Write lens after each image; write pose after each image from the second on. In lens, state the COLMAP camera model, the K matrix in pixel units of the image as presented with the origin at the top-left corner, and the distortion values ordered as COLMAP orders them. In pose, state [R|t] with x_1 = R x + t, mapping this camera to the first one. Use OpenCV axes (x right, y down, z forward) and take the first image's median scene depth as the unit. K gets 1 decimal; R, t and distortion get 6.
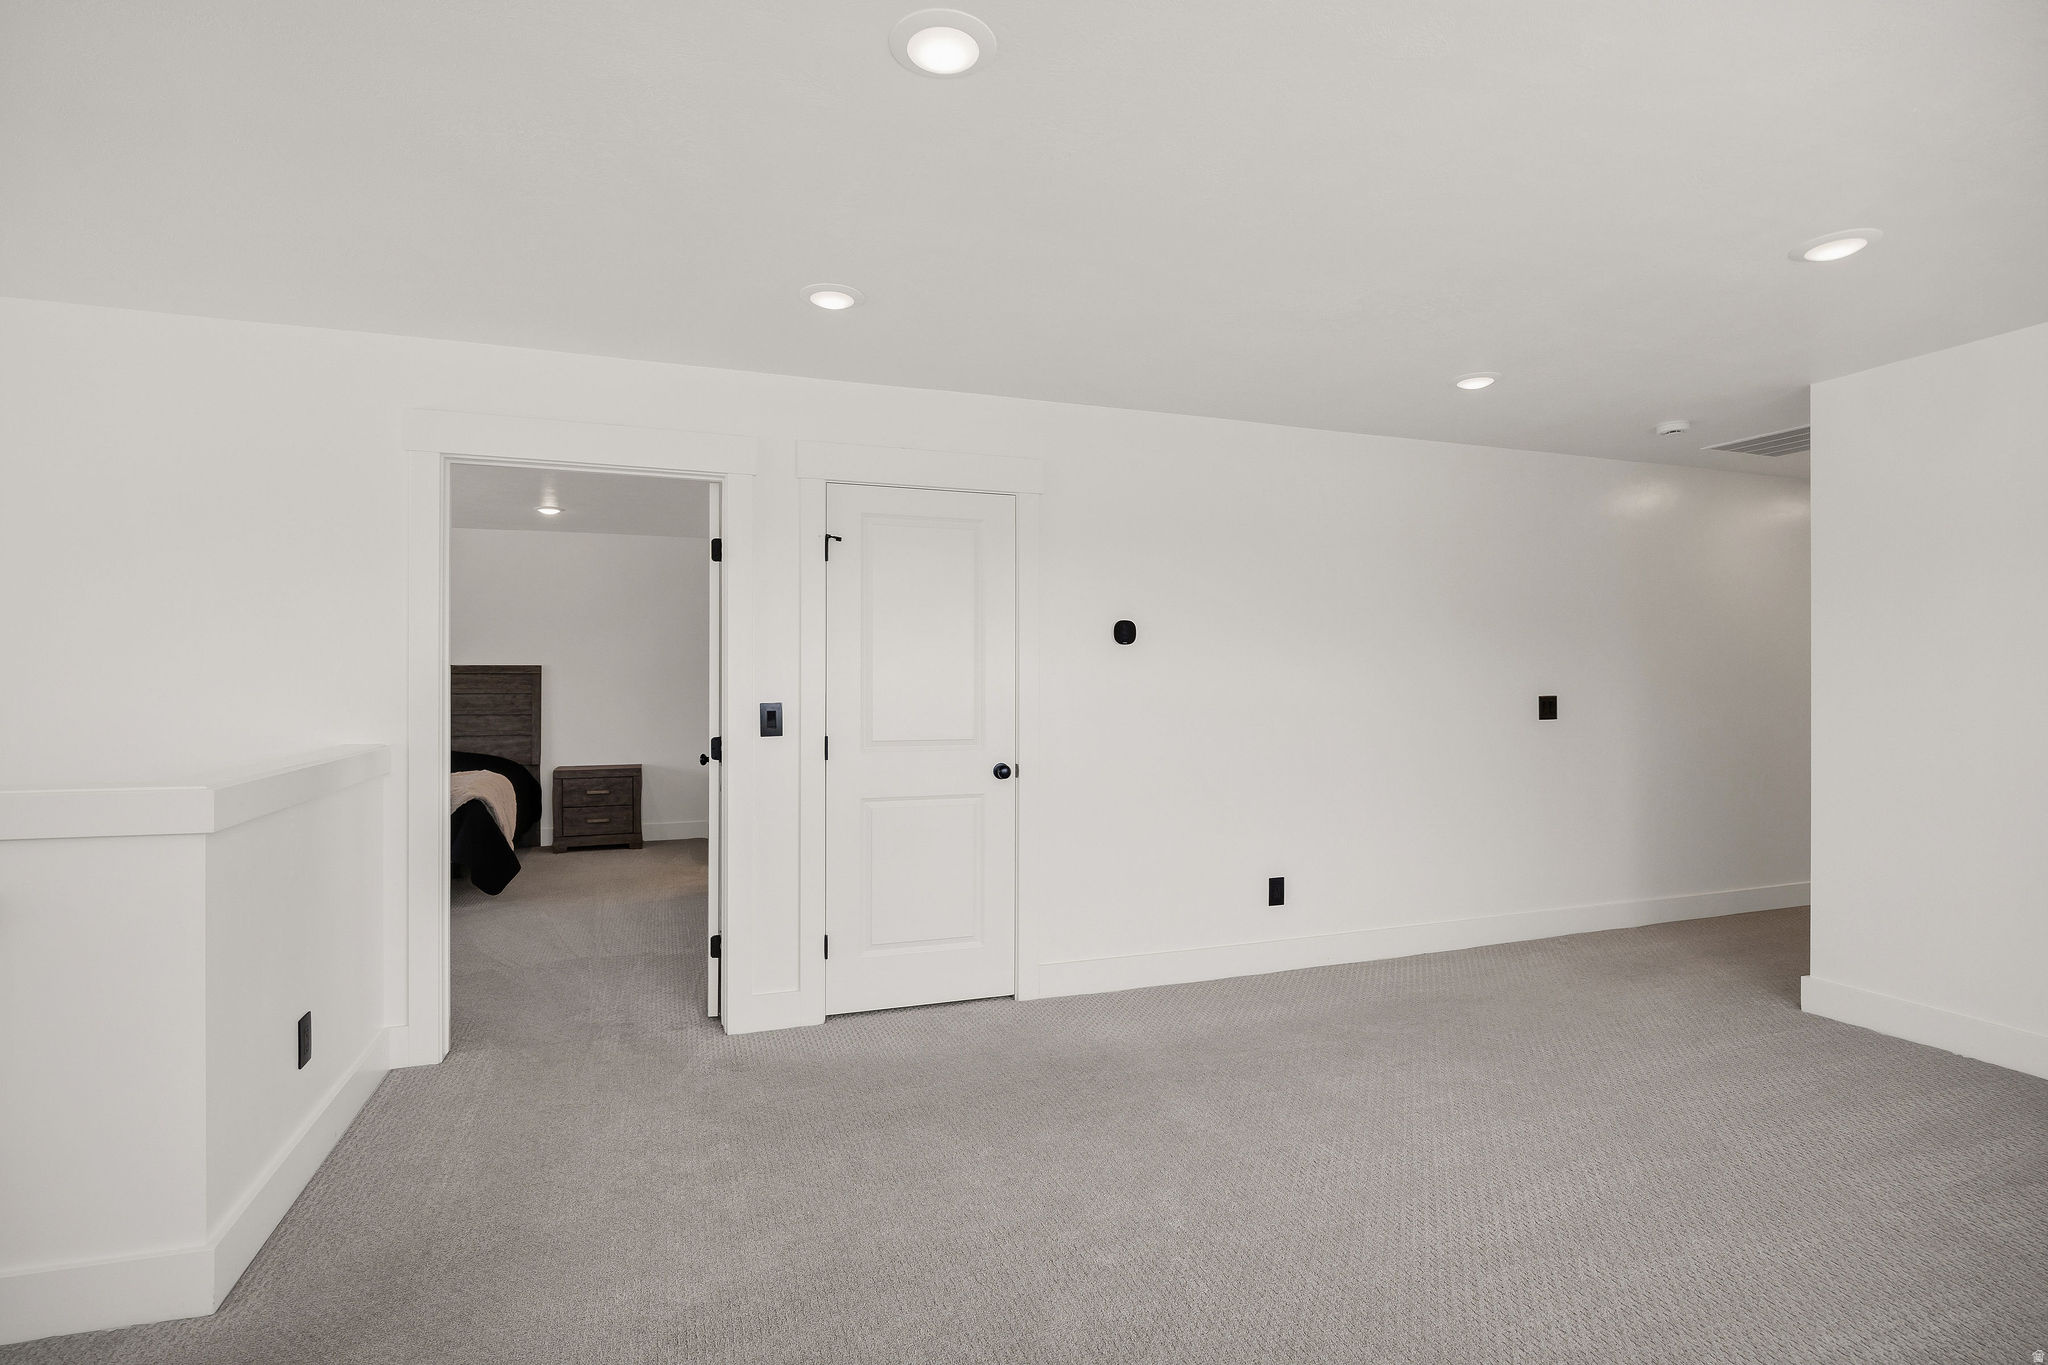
lens RADIAL K [[995.7, 0, 1019.0], [0, 995.7, 690.3], [0, 0, 1]] dist [-0.000389, -0.000130]
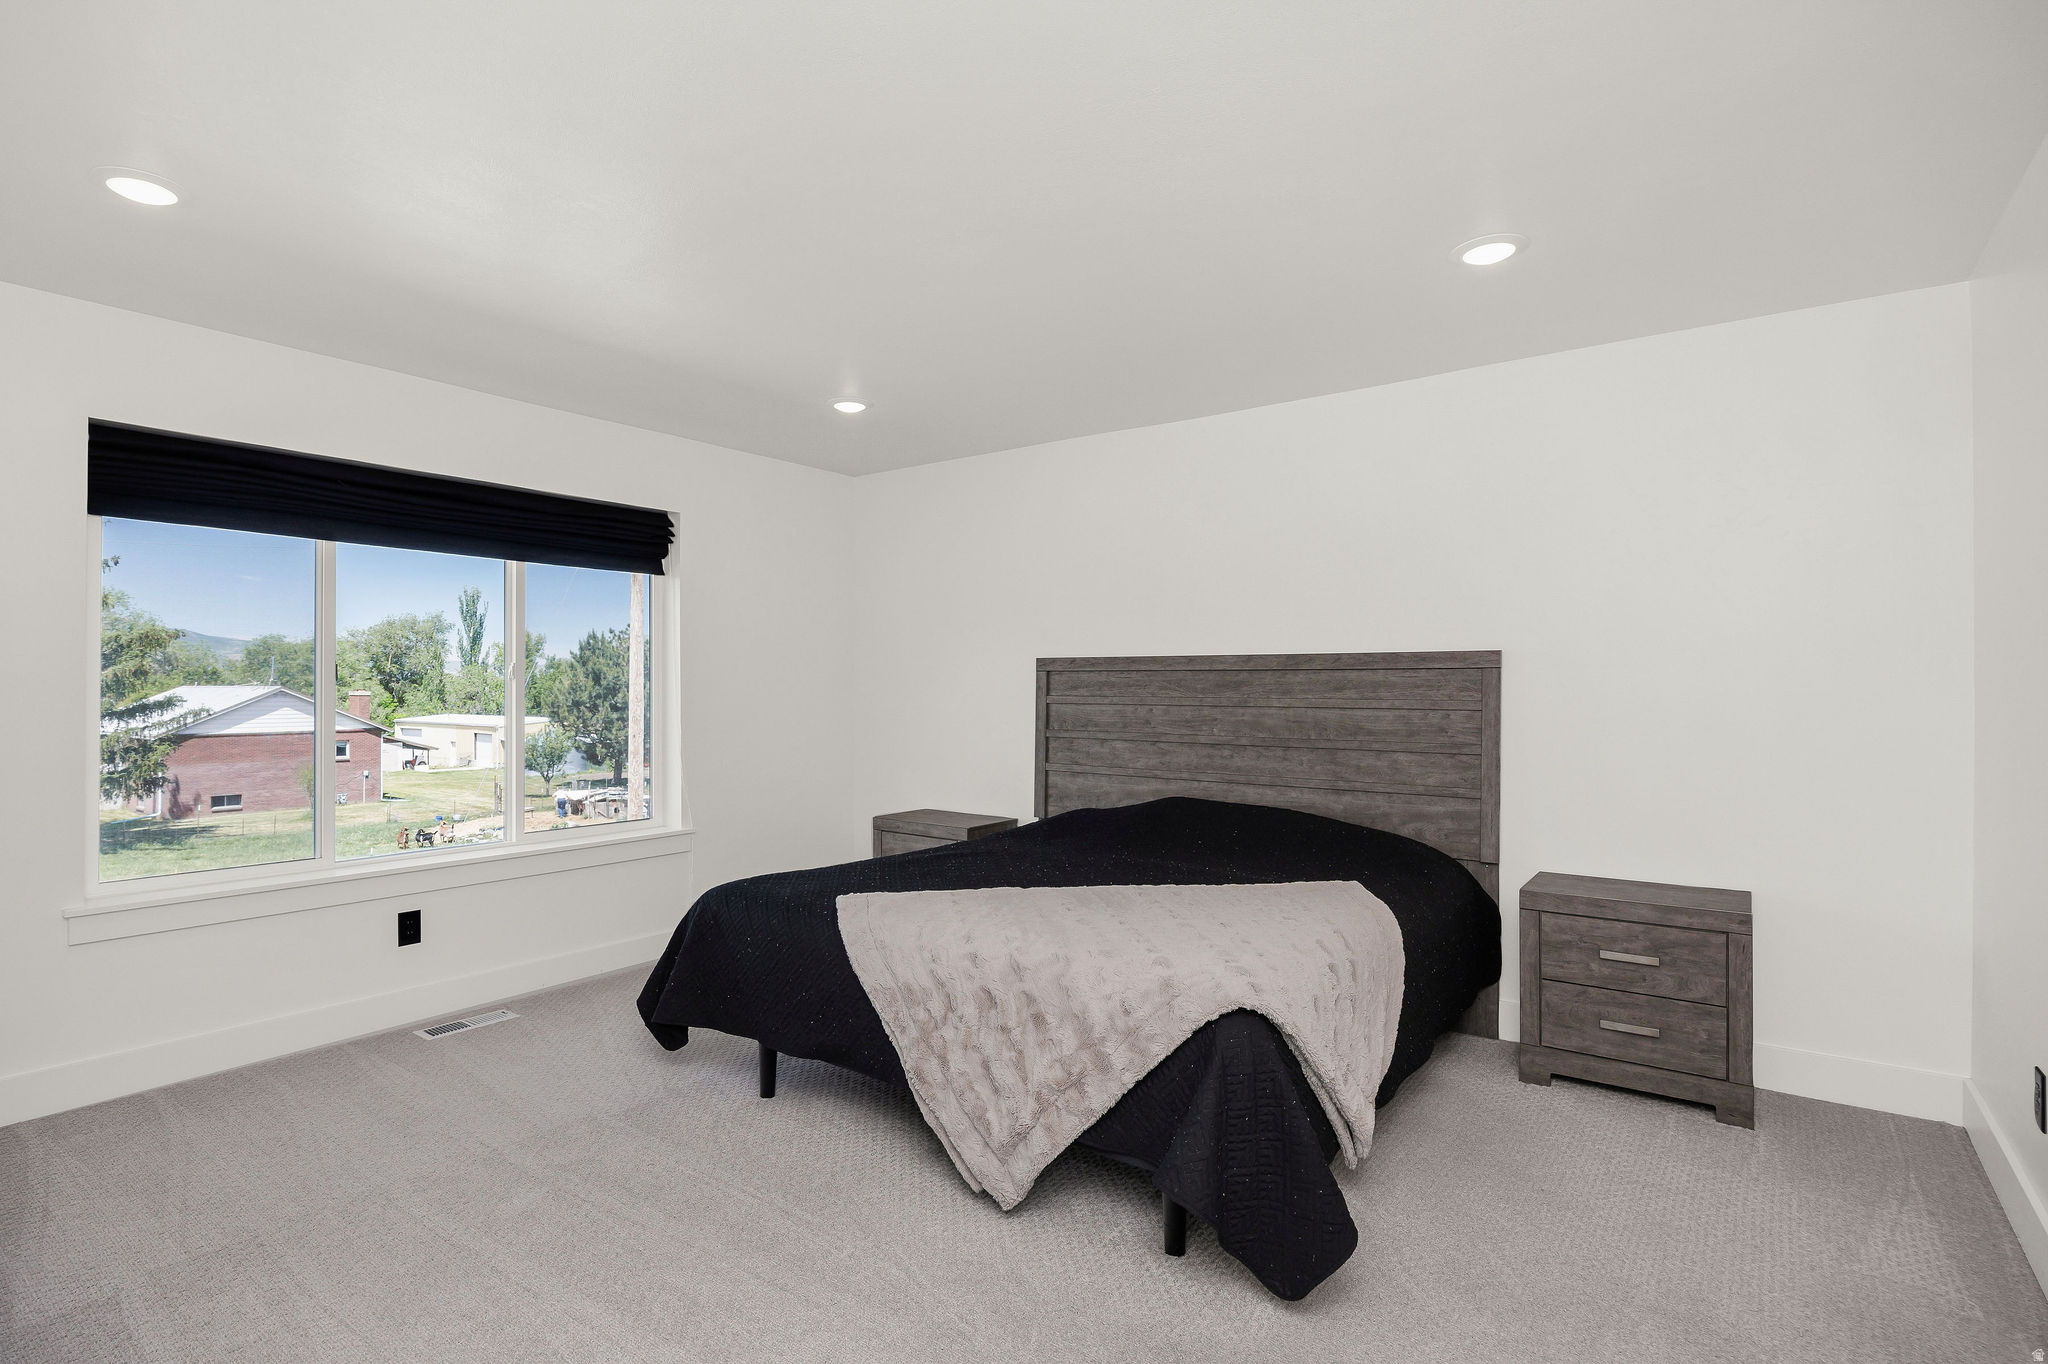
lens RADIAL K [[995.7, 0, 1019.0], [0, 995.7, 689.8], [0, 0, 1]] dist [-0.000389, -0.000130]
pose [[0.548737, 0.006208, -0.835972, -0.219723], [0.004954, 0.999931, 0.010678, -0.012386], [0.835981, -0.010001, 0.548668, 0.567848]]
